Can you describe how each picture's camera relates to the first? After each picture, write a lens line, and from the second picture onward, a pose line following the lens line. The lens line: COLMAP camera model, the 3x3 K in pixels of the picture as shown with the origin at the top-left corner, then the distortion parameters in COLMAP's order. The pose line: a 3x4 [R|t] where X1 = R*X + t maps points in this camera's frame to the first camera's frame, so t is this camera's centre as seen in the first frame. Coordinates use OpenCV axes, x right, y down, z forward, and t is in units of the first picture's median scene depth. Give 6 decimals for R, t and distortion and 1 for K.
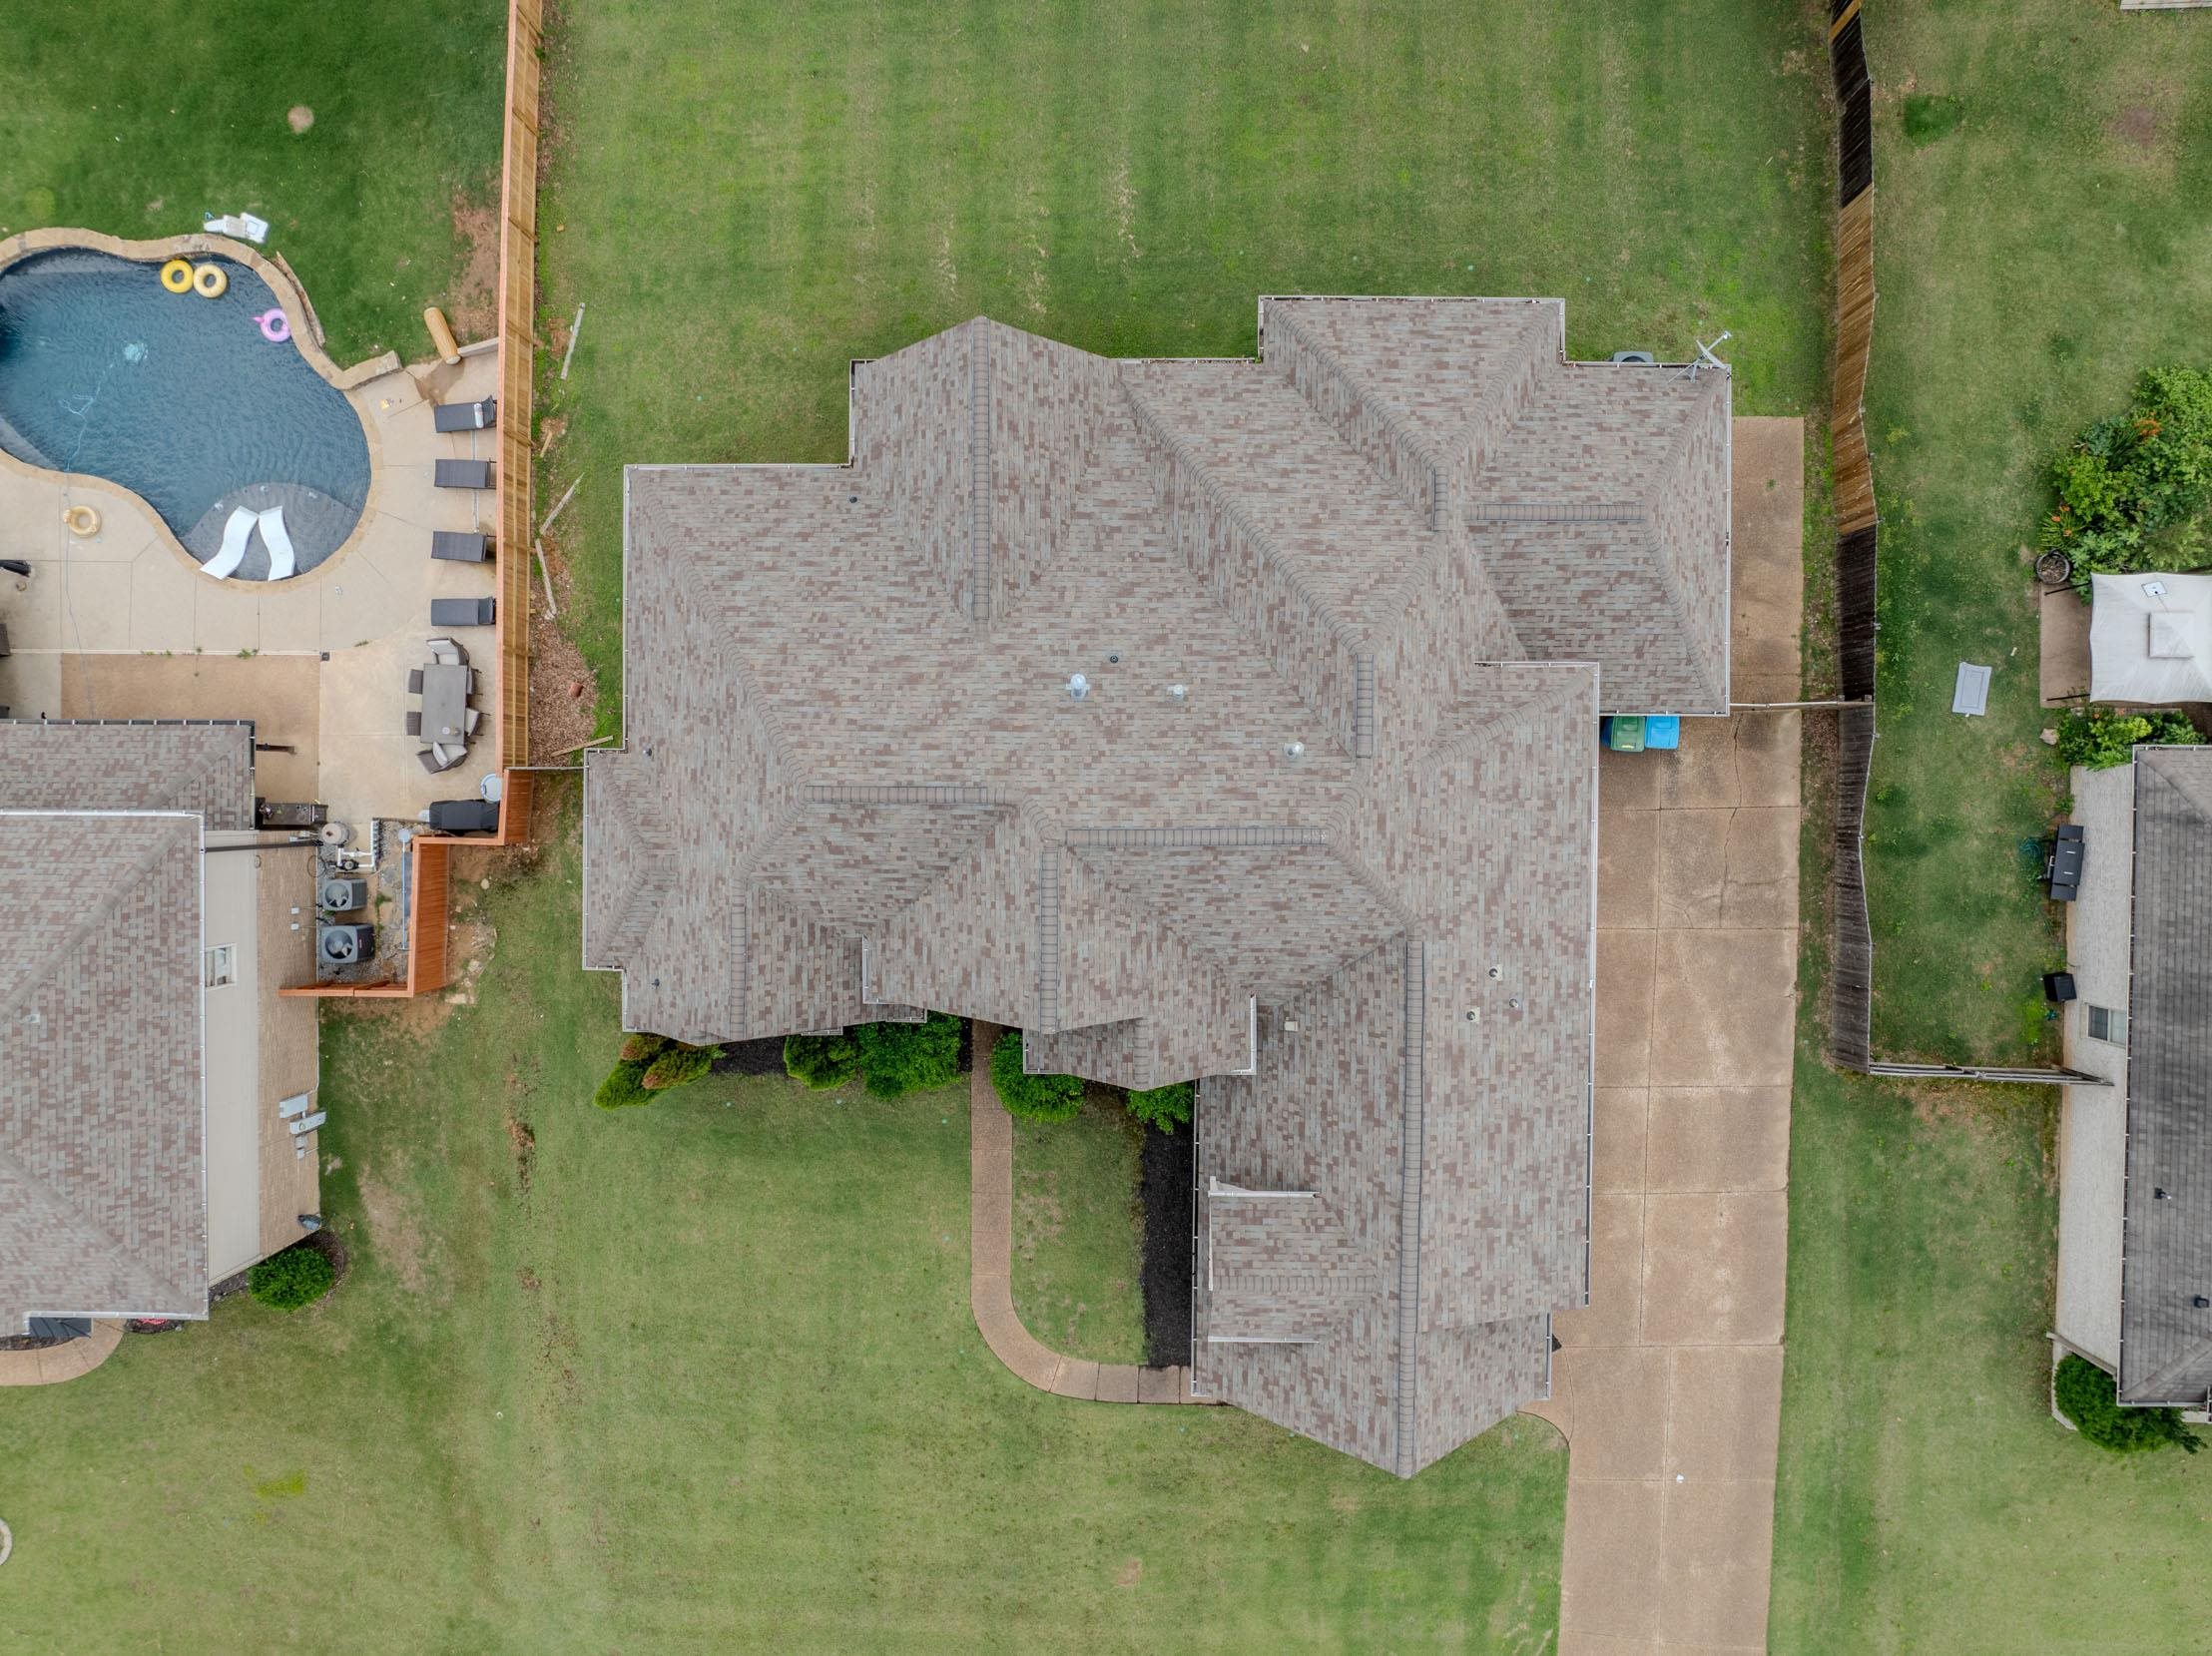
lens RADIAL K [[1560.5, 0, 1103.1], [0, 1560.5, 825.5], [0, 0, 1]] dist [-0.047110, 0.017147]
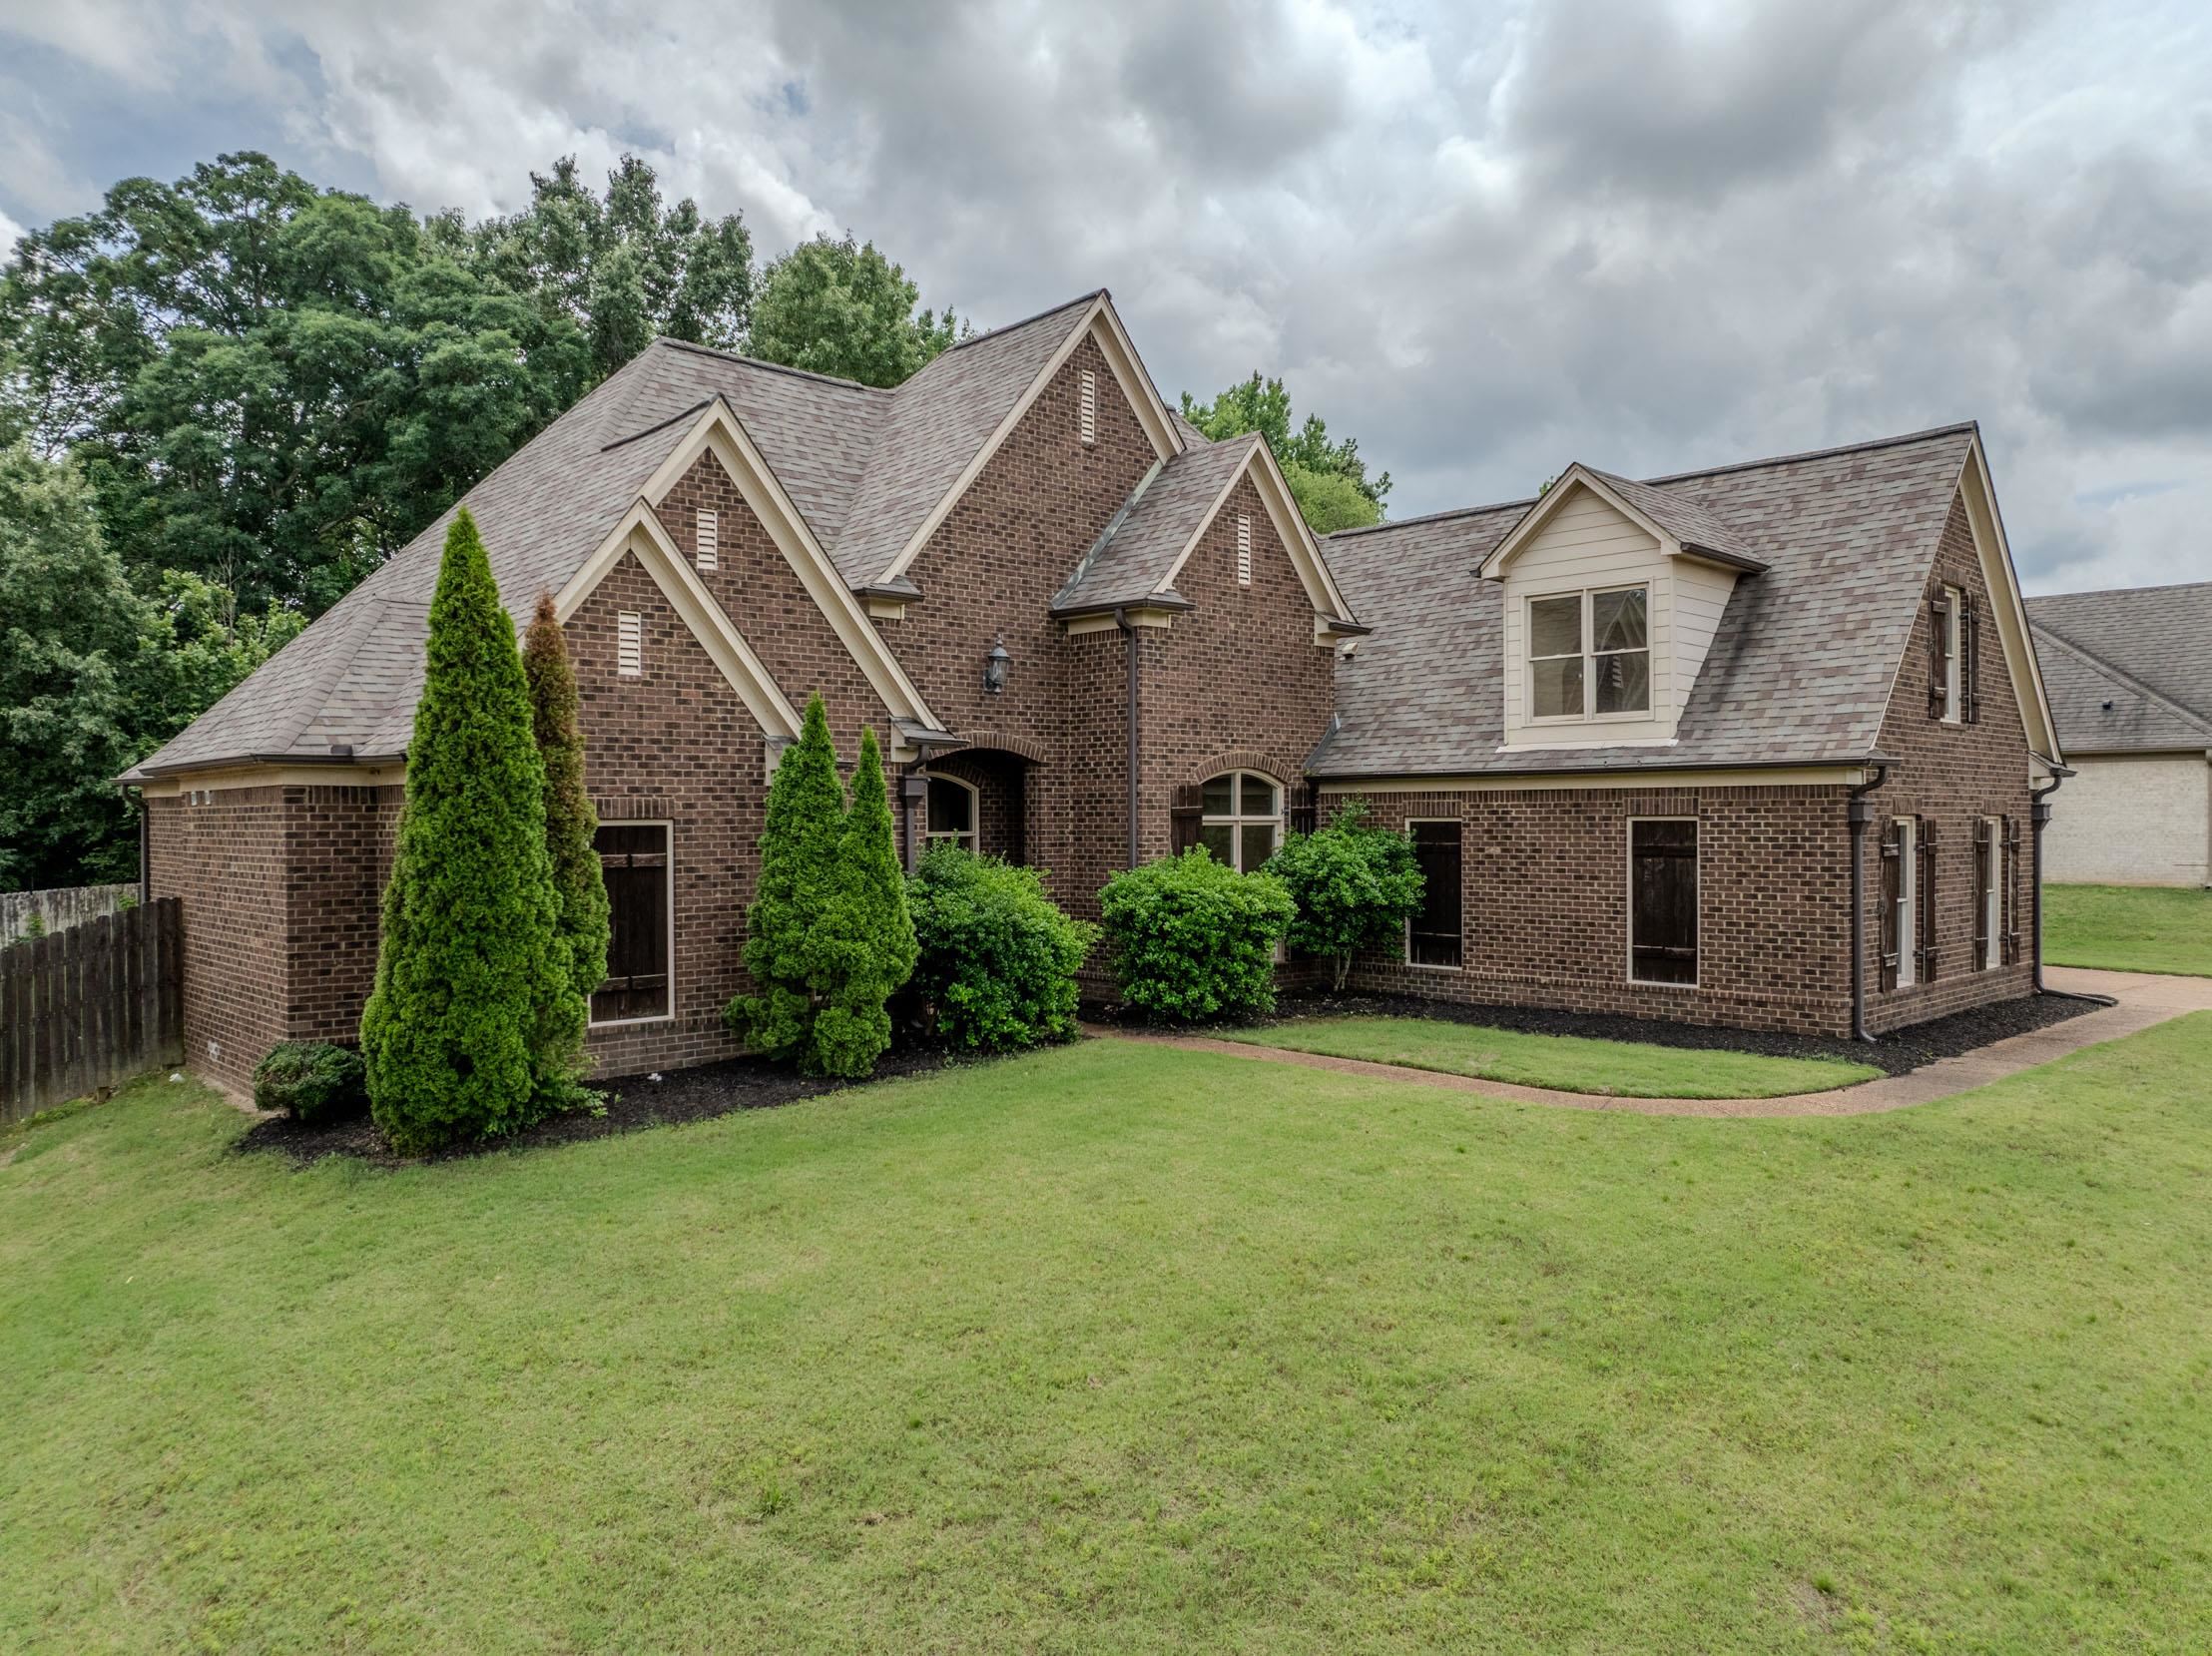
lens RADIAL K [[1560.5, 0, 1096.4], [0, 1560.5, 827.9], [0, 0, 1]] dist [-0.047110, 0.017147]
pose [[0.723884, 0.008351, 0.689872, -0.413301], [0.689910, -0.014750, -0.723745, 0.498213], [0.004132, 0.999856, -0.016439, 0.929783]]
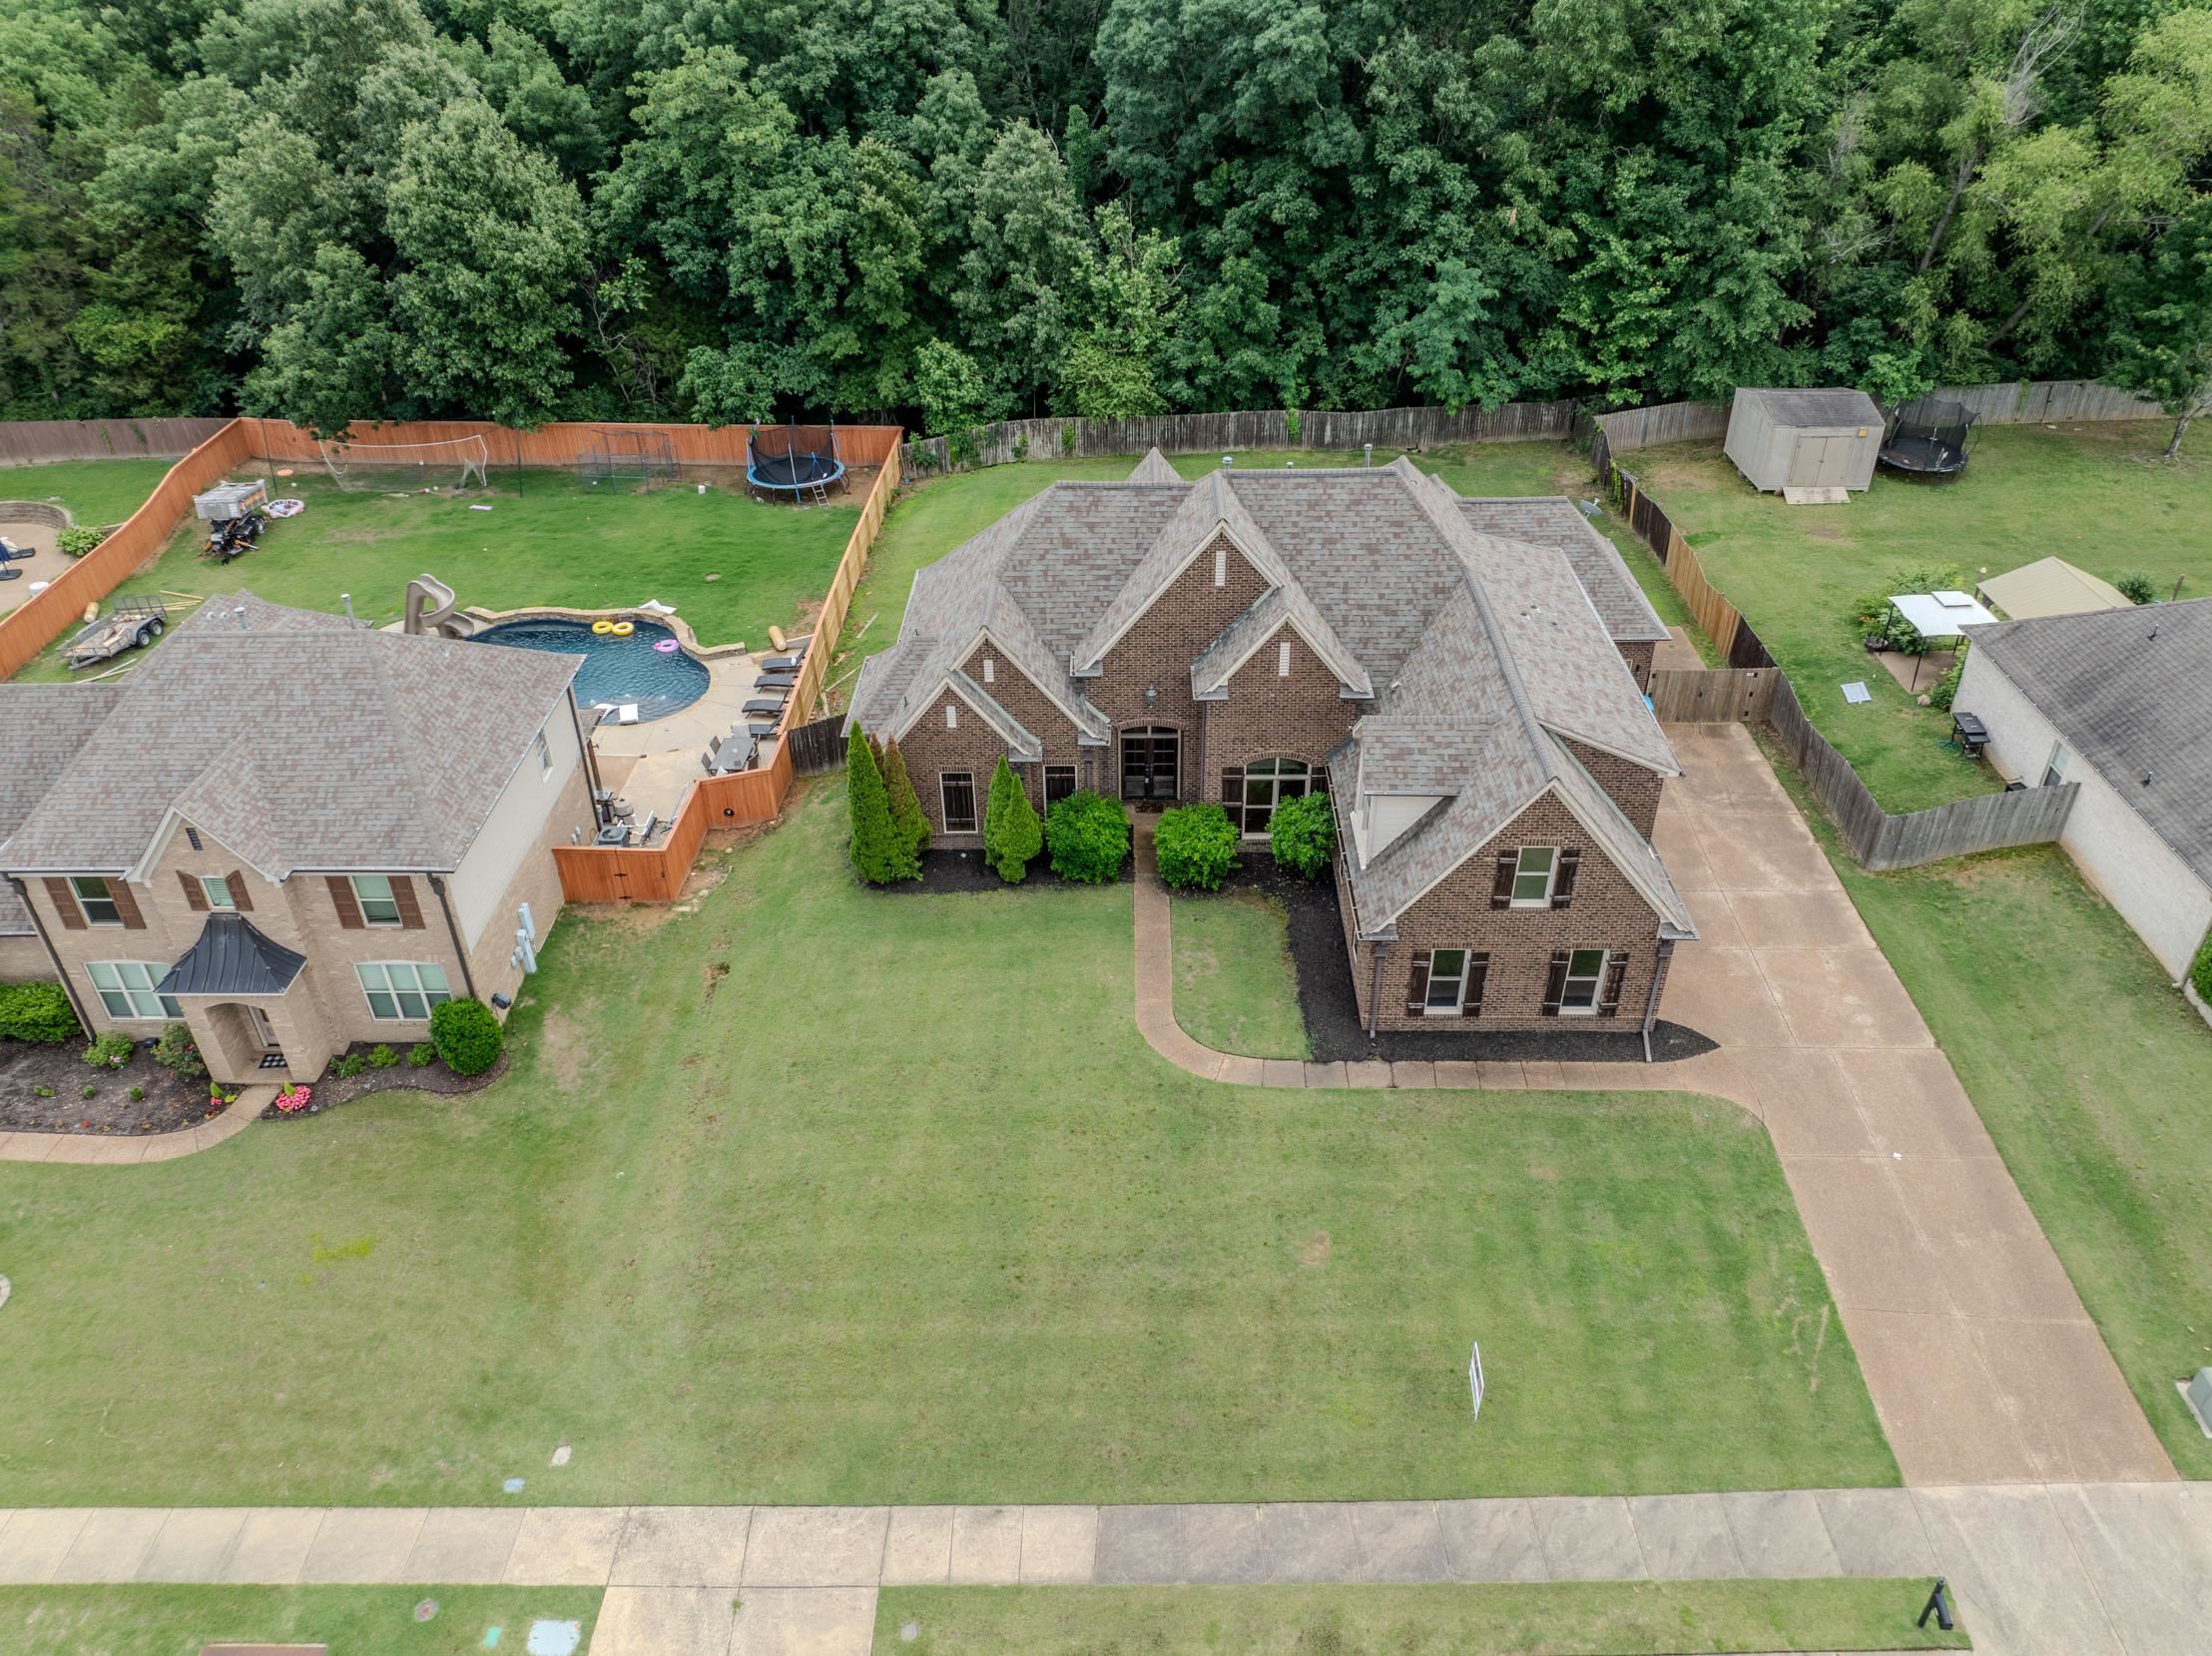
lens RADIAL K [[1560.5, 0, 1100.2], [0, 1560.5, 823.9], [0, 0, 1]] dist [-0.047110, 0.017147]
pose [[0.999954, 0.004586, -0.008396, -0.098684], [-0.009538, 0.546151, -0.837632, 1.092631], [0.000744, 0.837674, 0.546170, 0.323507]]
